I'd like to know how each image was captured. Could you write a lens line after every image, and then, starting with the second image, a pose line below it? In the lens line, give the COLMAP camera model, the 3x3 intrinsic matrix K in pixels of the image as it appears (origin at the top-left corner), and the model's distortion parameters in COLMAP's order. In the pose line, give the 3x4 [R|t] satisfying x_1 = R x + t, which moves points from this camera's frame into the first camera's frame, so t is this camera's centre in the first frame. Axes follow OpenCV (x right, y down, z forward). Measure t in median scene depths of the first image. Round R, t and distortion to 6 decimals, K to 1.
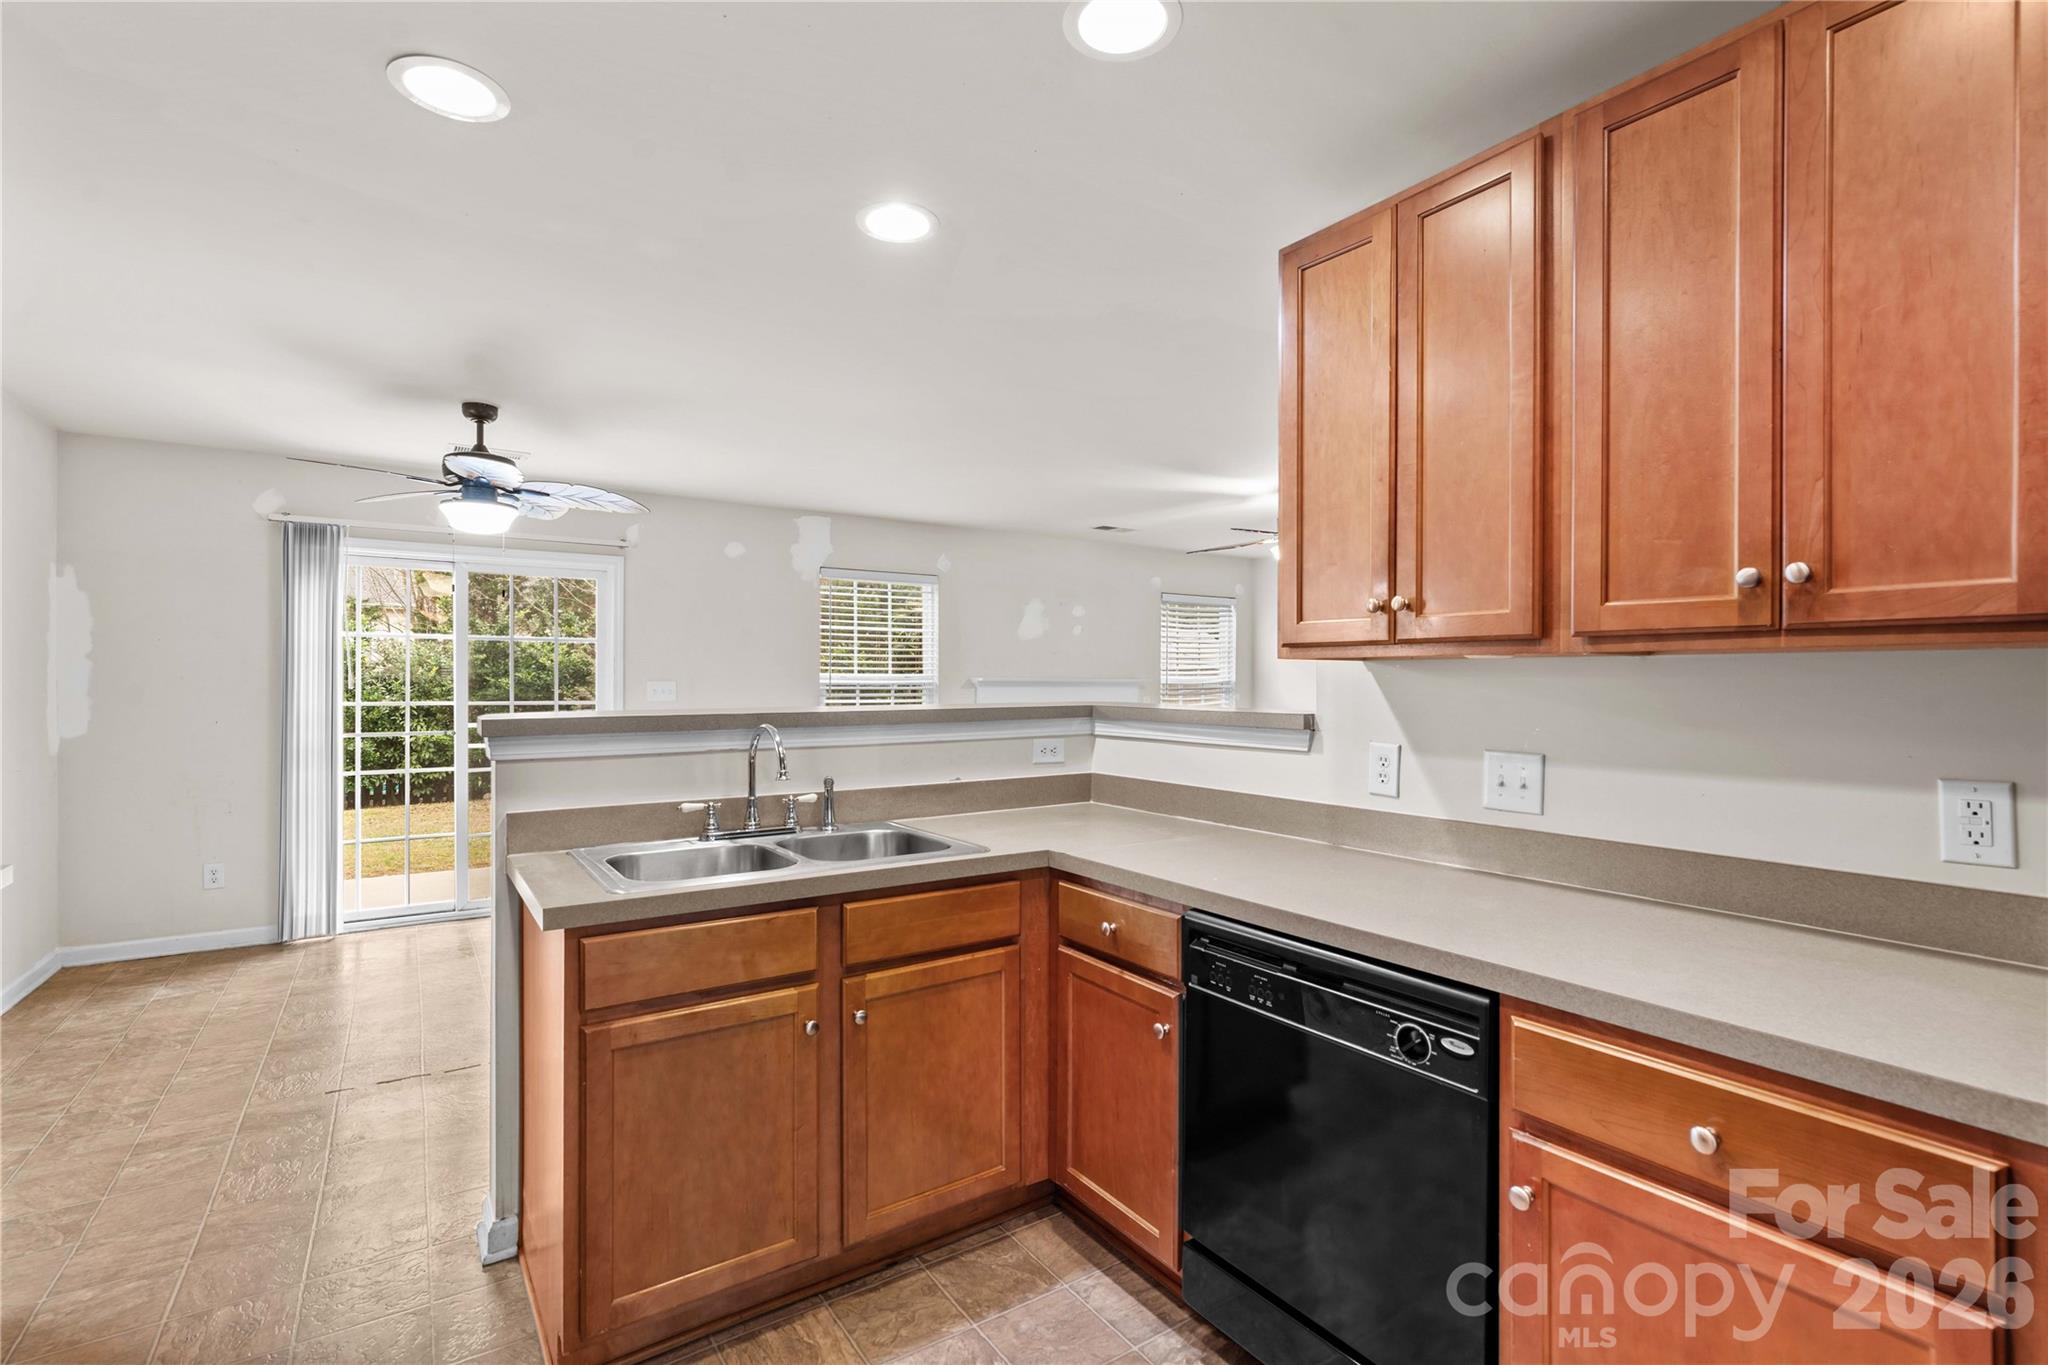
lens RADIAL K [[941.2, 0, 1007.7], [0, 941.2, 671.8], [0, 0, 1]] dist [-0.001178, 0.001278]
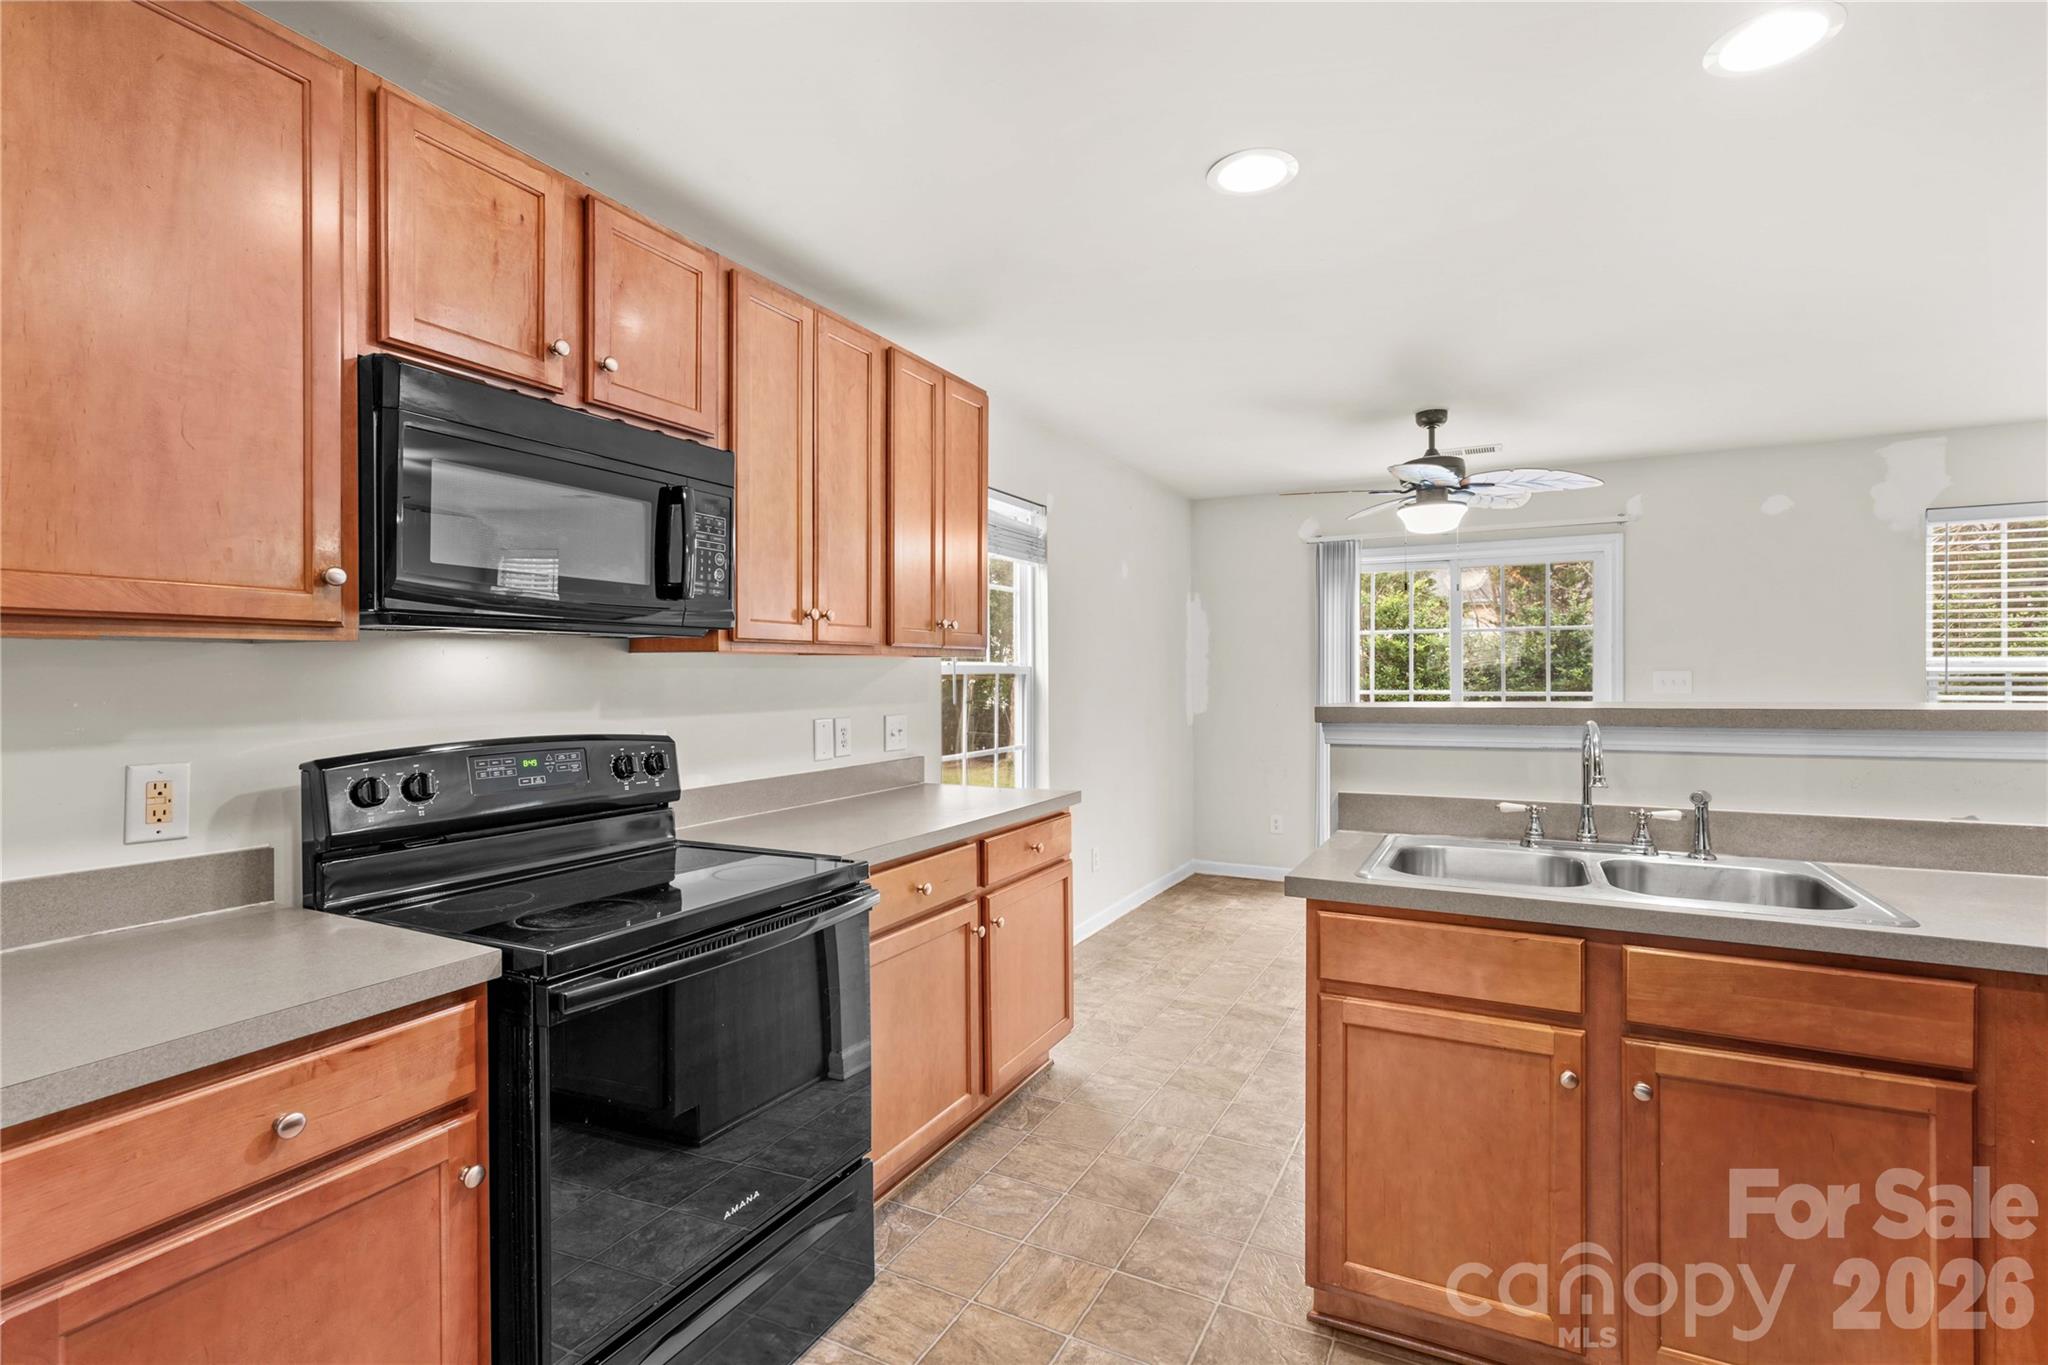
lens RADIAL K [[941.2, 0, 1030.0], [0, 941.2, 673.5], [0, 0, 1]] dist [-0.001178, 0.001278]
pose [[0.492660, -0.006123, -0.870201, 0.182832], [0.016551, 0.999860, 0.002334, 0.001936], [0.870065, -0.015553, 0.492692, 0.105232]]
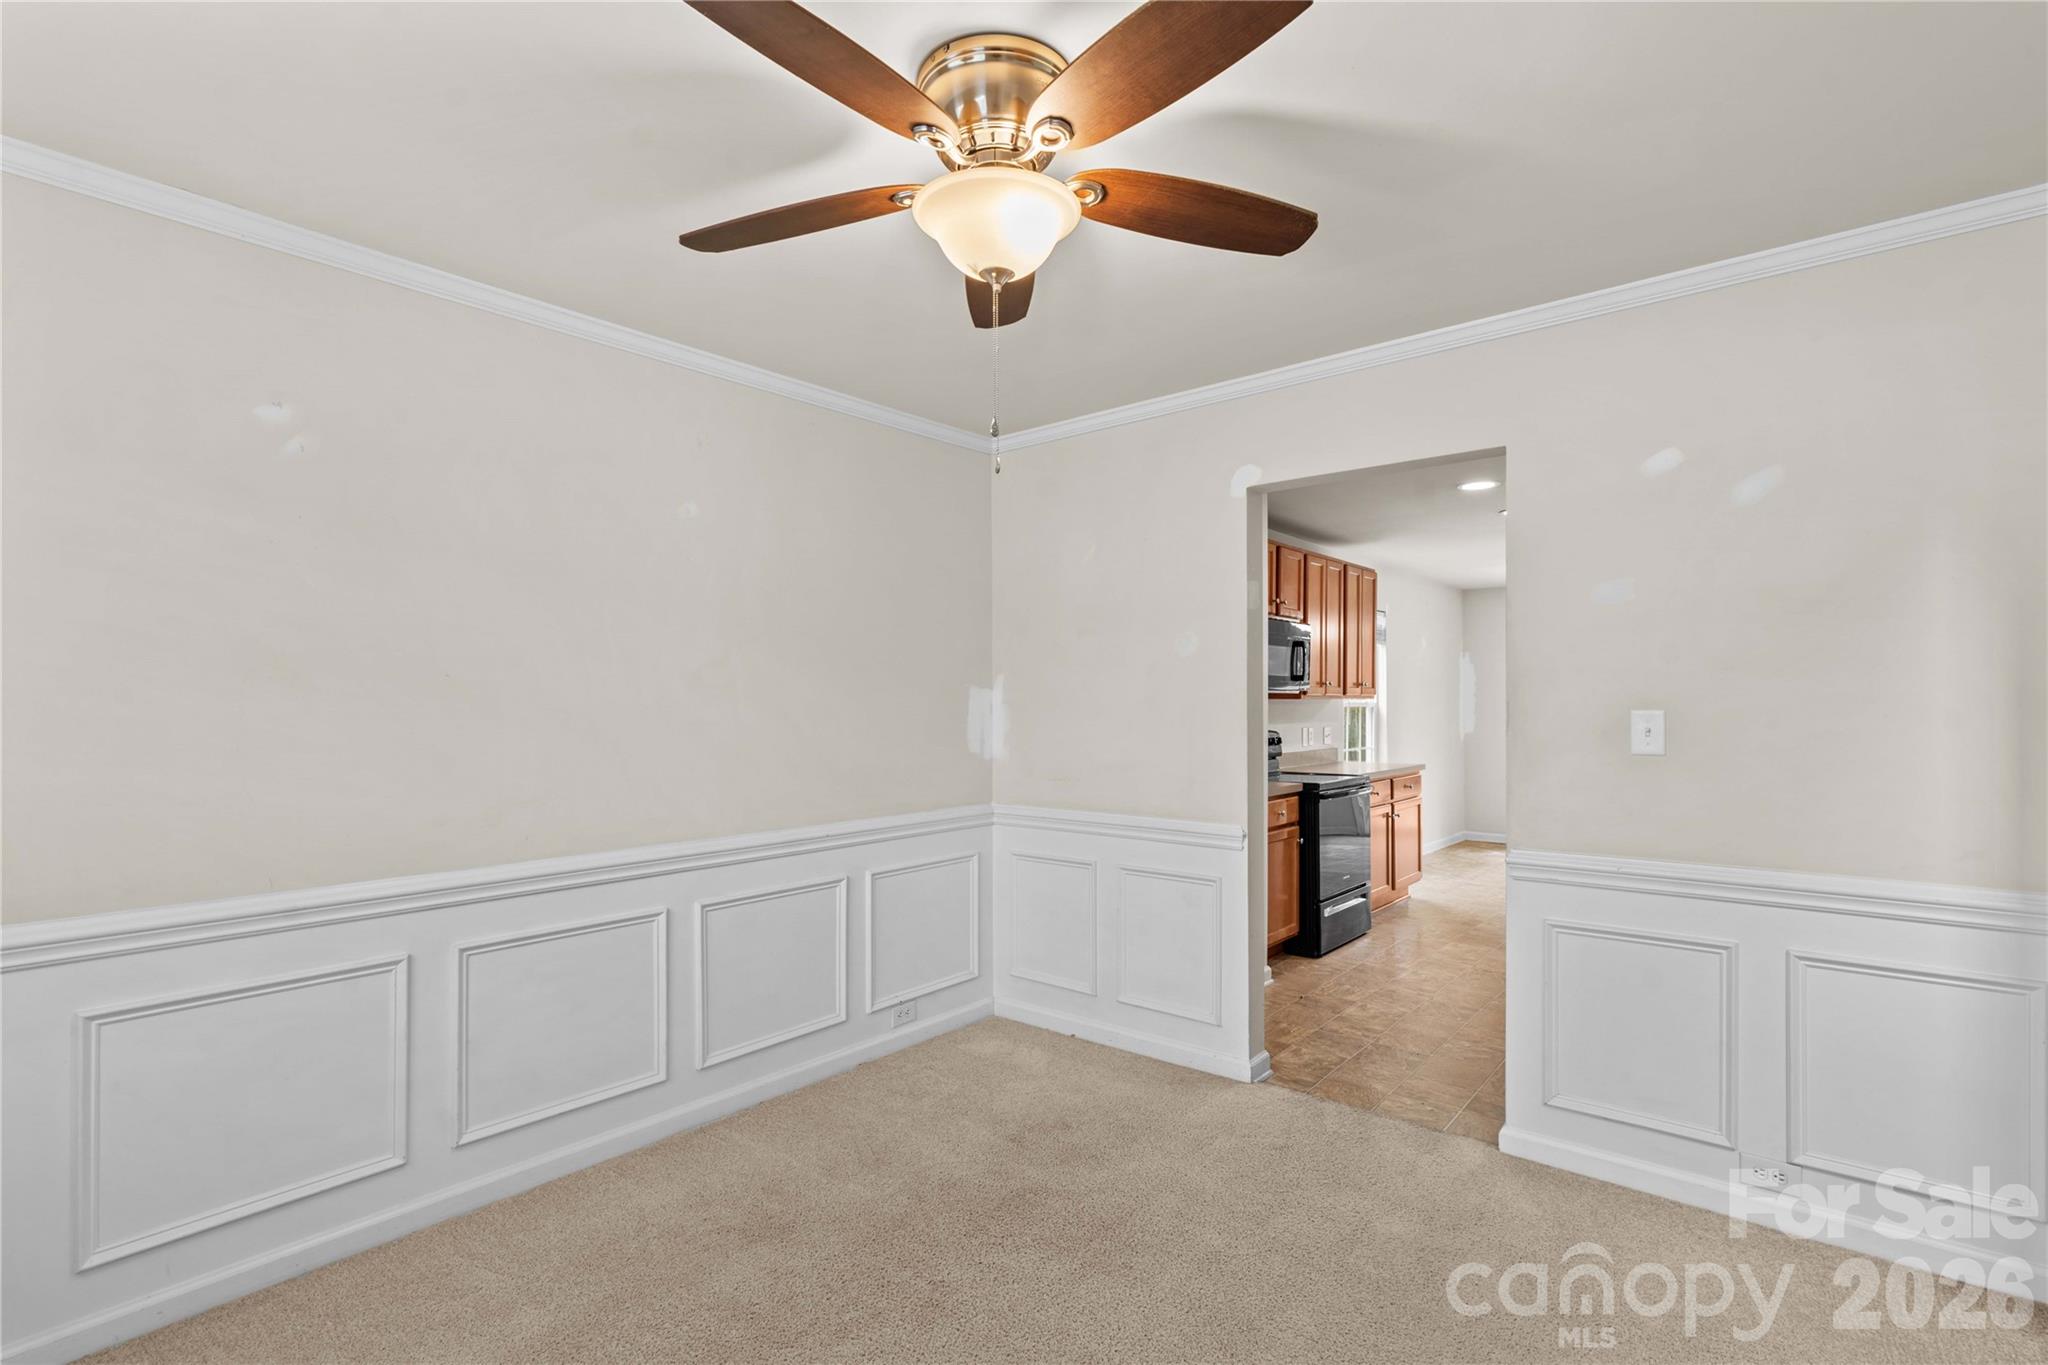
lens RADIAL K [[941.2, 0, 1031.3], [0, 941.2, 690.4], [0, 0, 1]] dist [-0.001178, 0.001278]
pose [[0.289925, -0.014467, -0.956940, 1.112969], [0.009546, 0.999880, -0.012224, -0.016677], [0.957002, -0.005591, 0.290028, -0.827500]]
